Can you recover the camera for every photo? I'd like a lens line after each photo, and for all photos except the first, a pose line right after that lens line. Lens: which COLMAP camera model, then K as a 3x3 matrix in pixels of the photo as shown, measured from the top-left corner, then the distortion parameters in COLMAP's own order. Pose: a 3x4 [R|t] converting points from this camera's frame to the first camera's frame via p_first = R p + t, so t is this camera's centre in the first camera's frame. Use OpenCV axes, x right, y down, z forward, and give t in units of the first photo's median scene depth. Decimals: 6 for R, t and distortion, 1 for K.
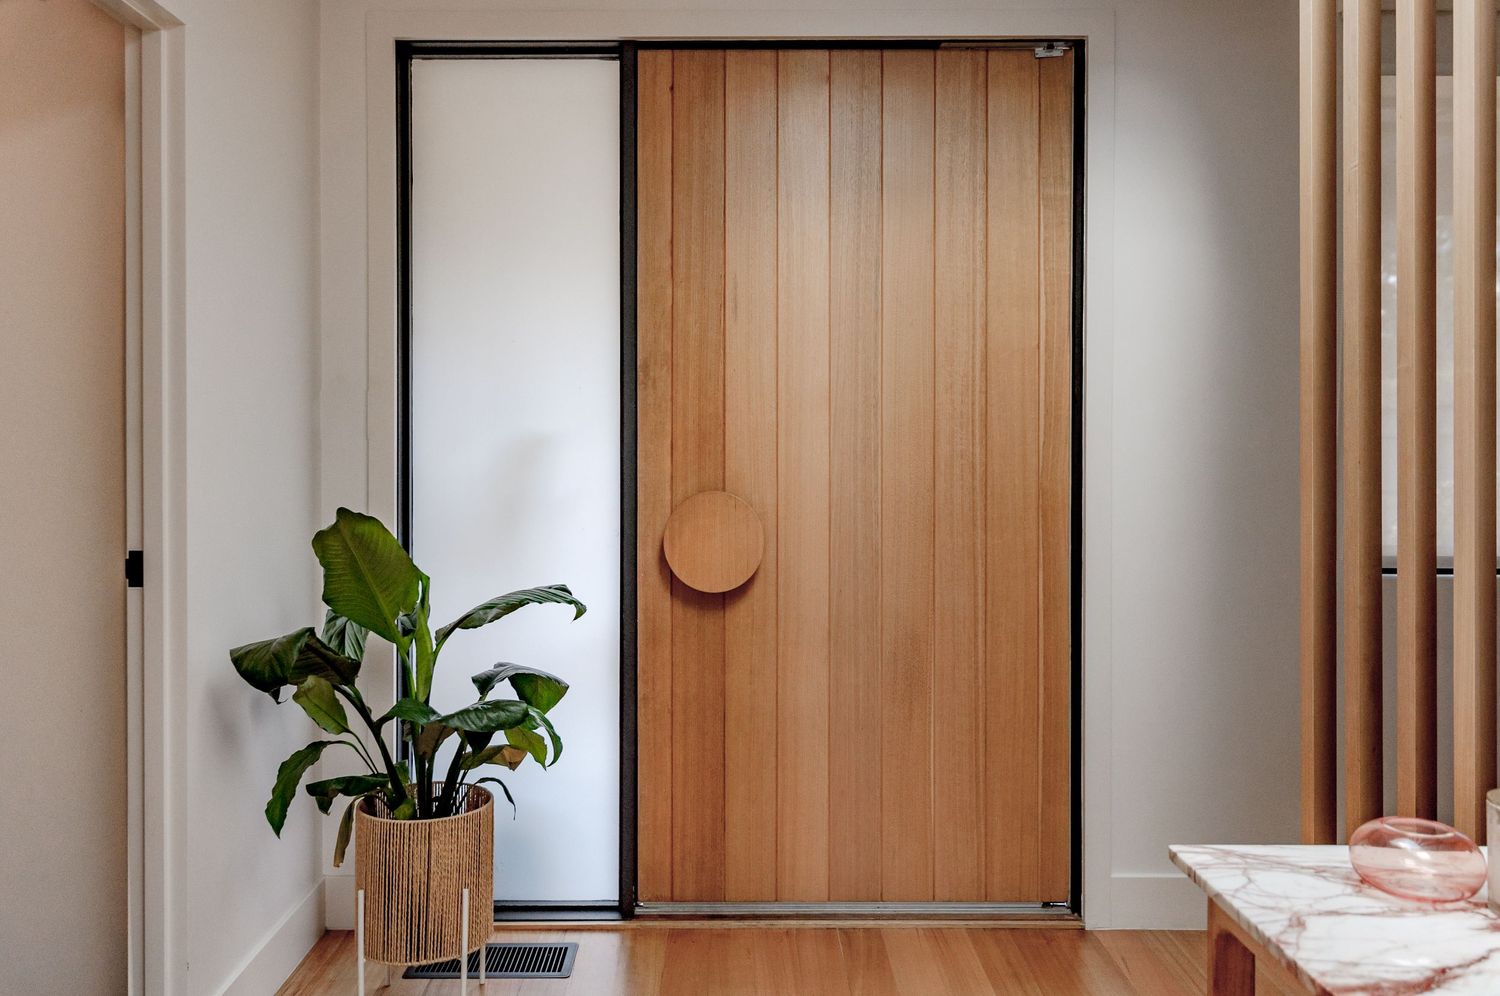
lens RADIAL K [[1239.4, 0, 721.9], [0, 1239.4, 449.0], [0, 0, 1]] dist [-0.006296, -0.001586]
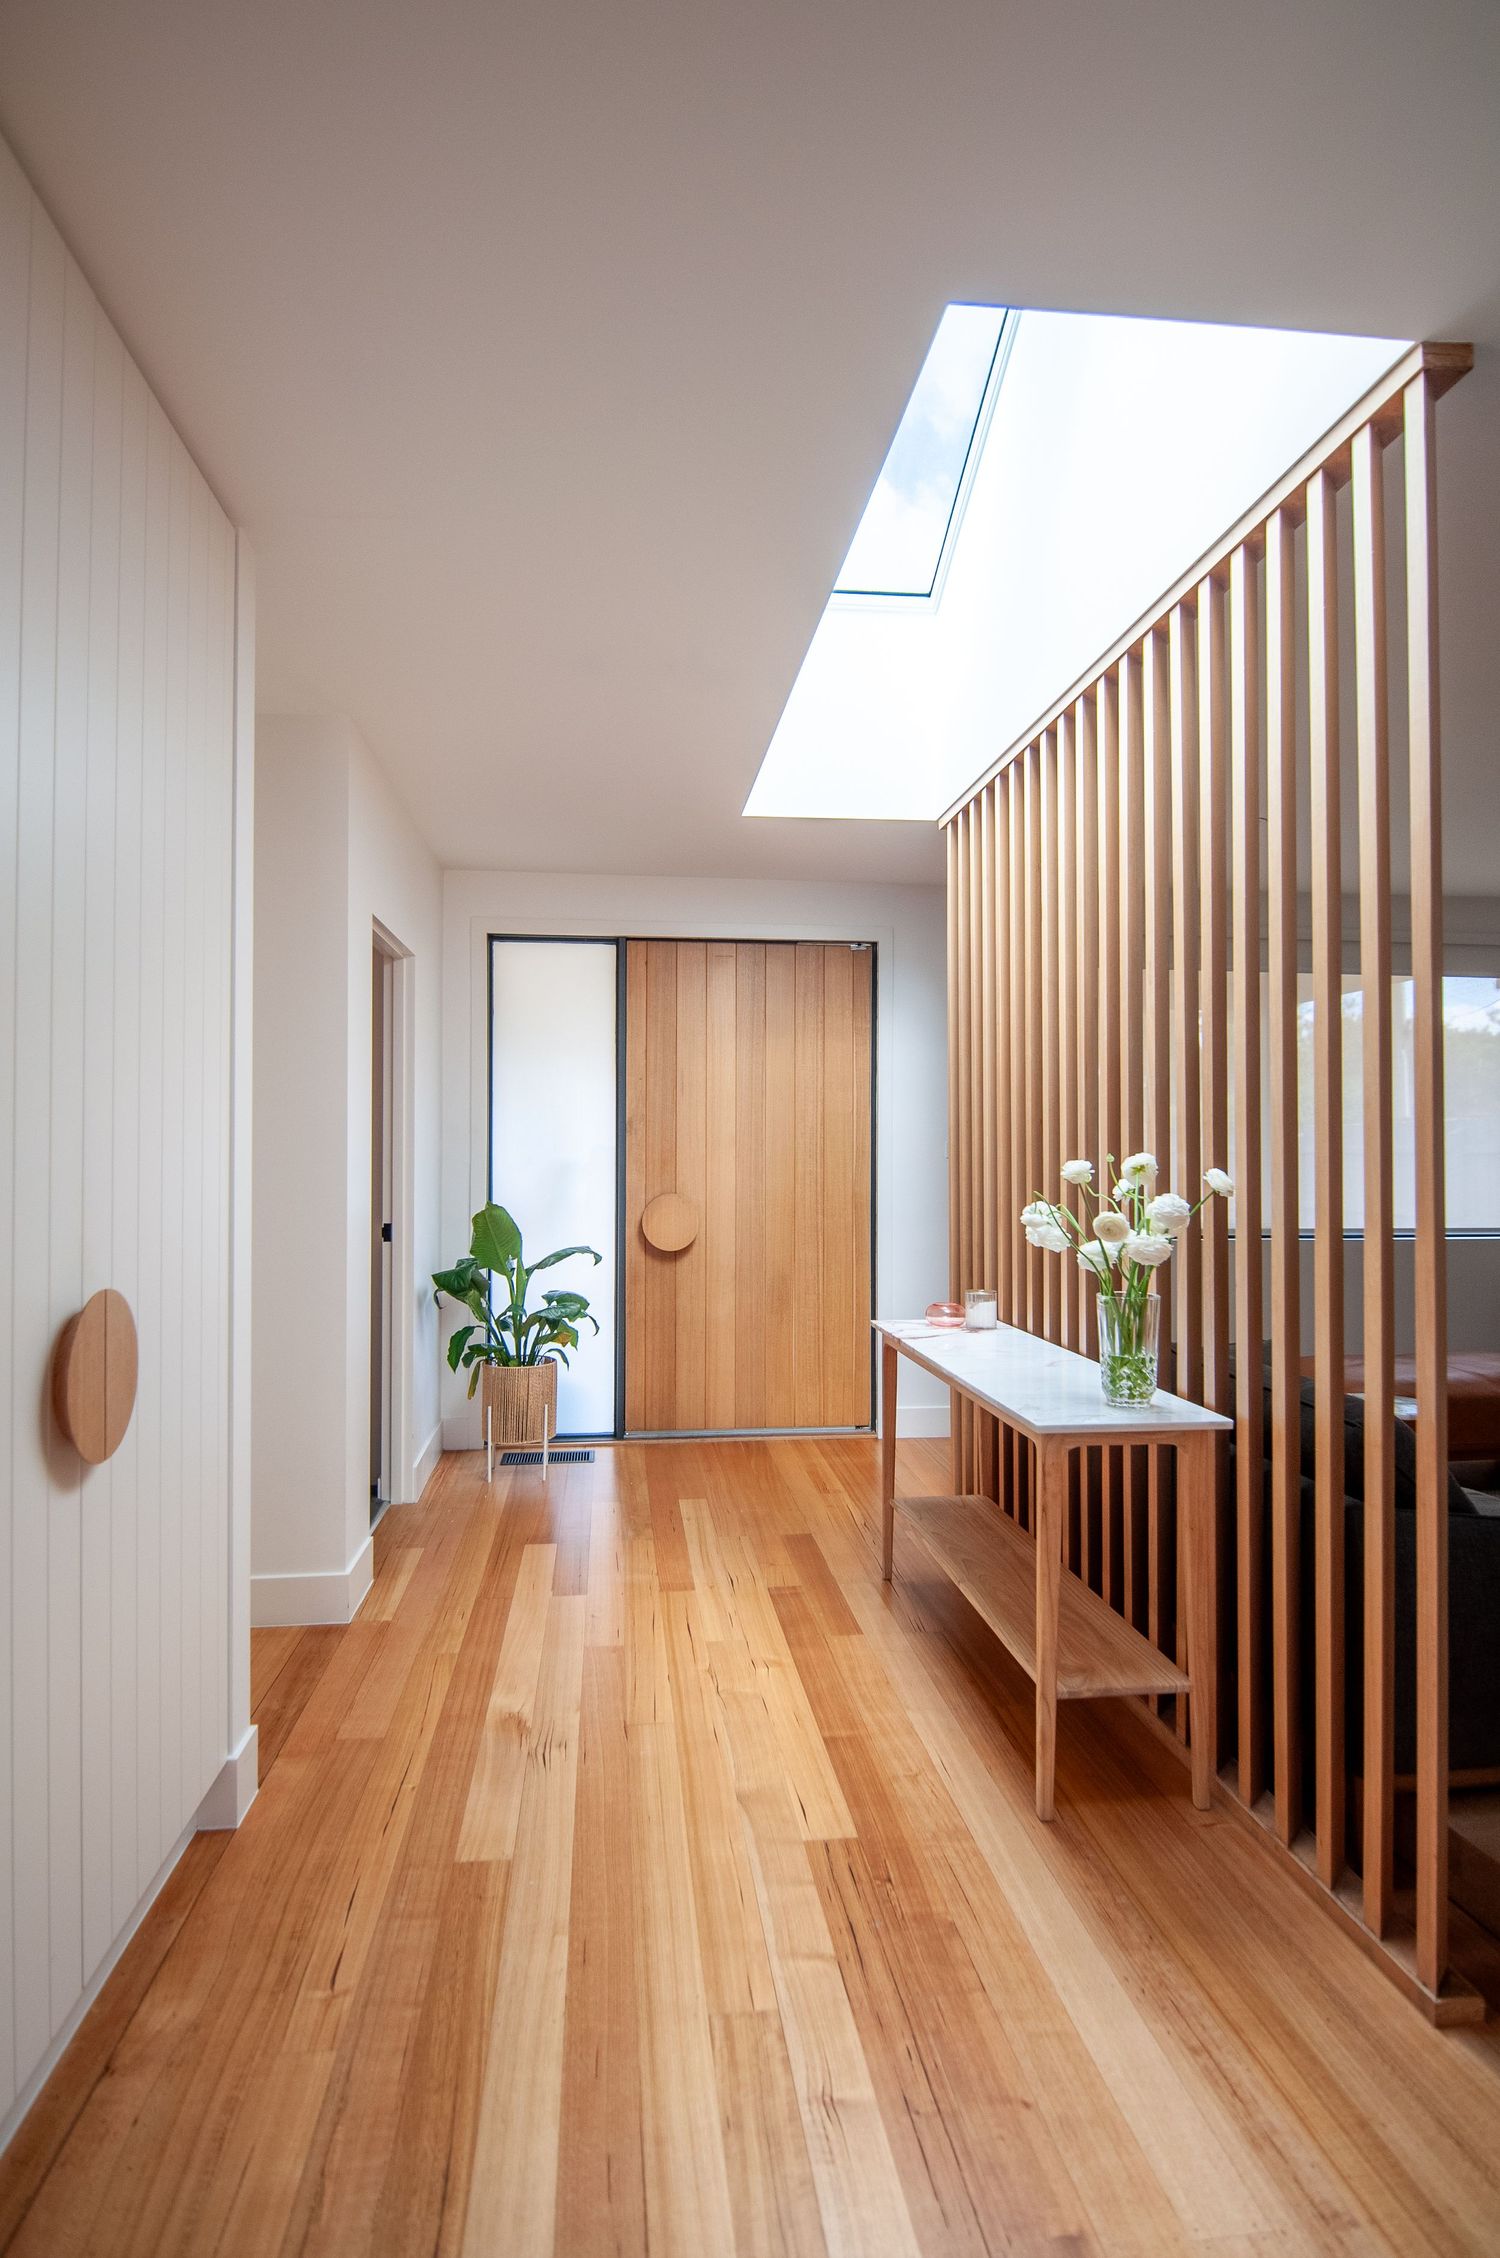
lens RADIAL K [[1276.0, 0, 750.0], [0, 1276.0, 1129.0], [0, 0, 1]] dist [-0.006120, -0.002548]
pose [[0.993117, 0.003460, 0.117073, -0.105358], [-0.000664, 0.999714, -0.023912, -0.014000], [-0.117122, 0.023670, 0.992835, -0.802390]]
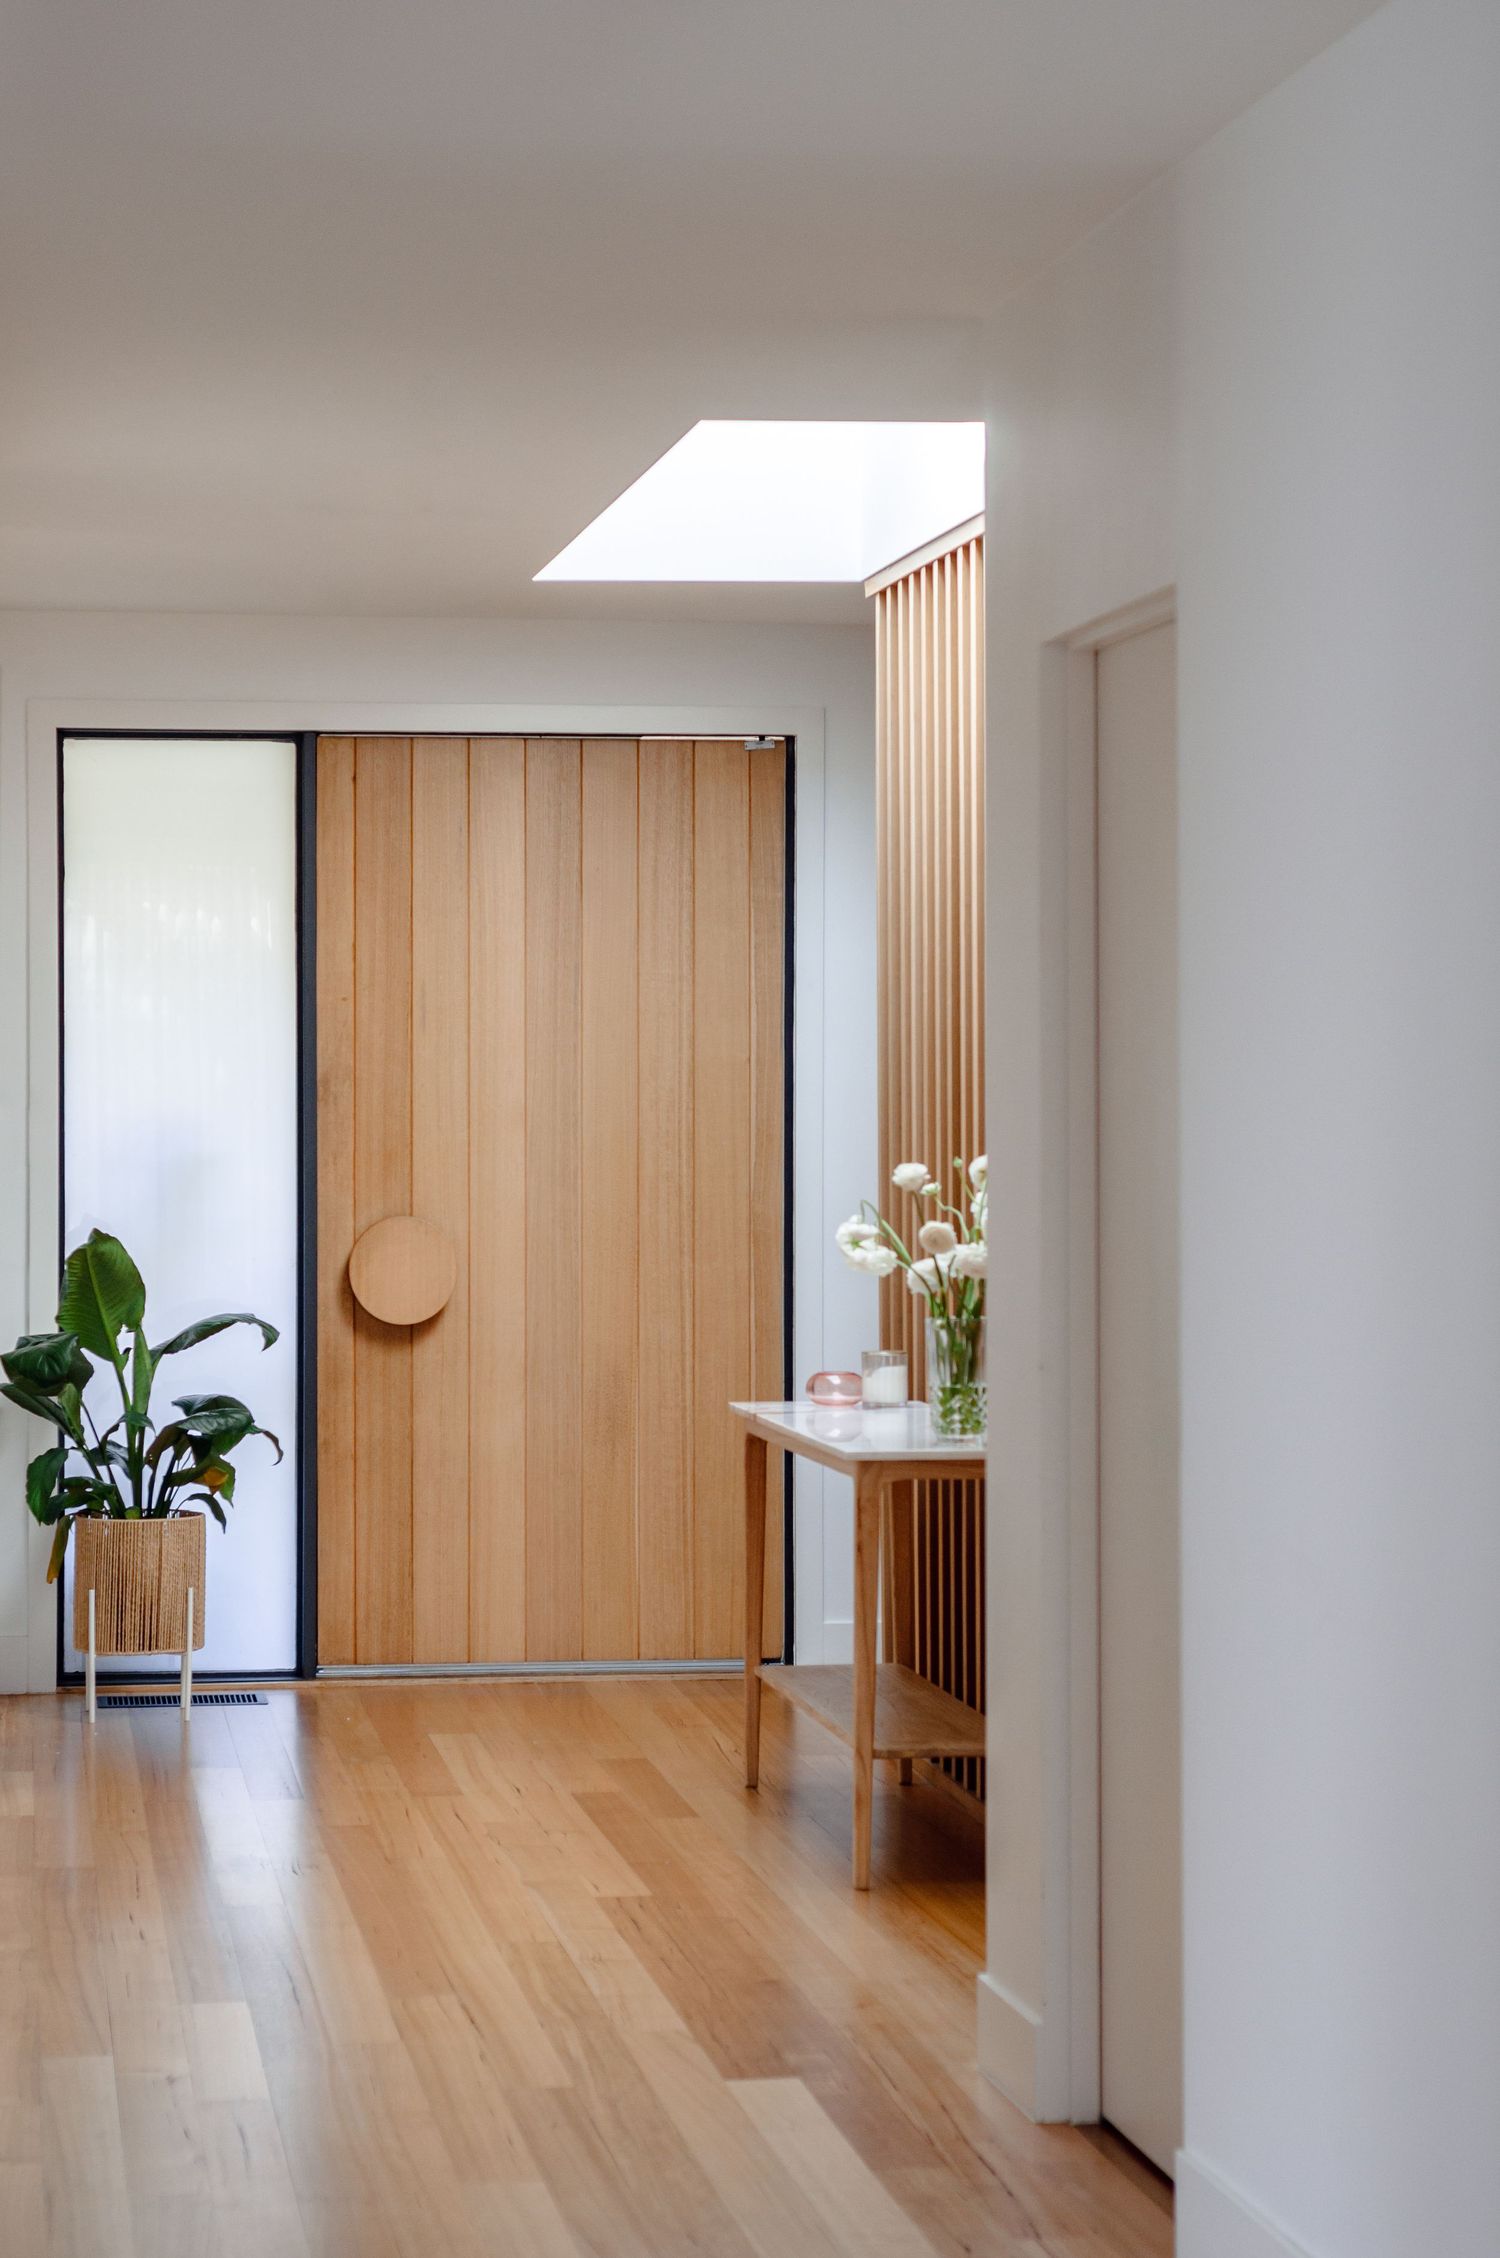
lens RADIAL K [[5671.5, 0, 750.0], [0, 5671.5, 1129.0], [0, 0, 1]] dist [-0.062177, -0.274102]
pose [[0.989866, -0.001995, 0.141989, -0.348189], [0.001496, 0.999992, 0.003620, -0.046128], [-0.141995, -0.003371, 0.989862, -3.213202]]
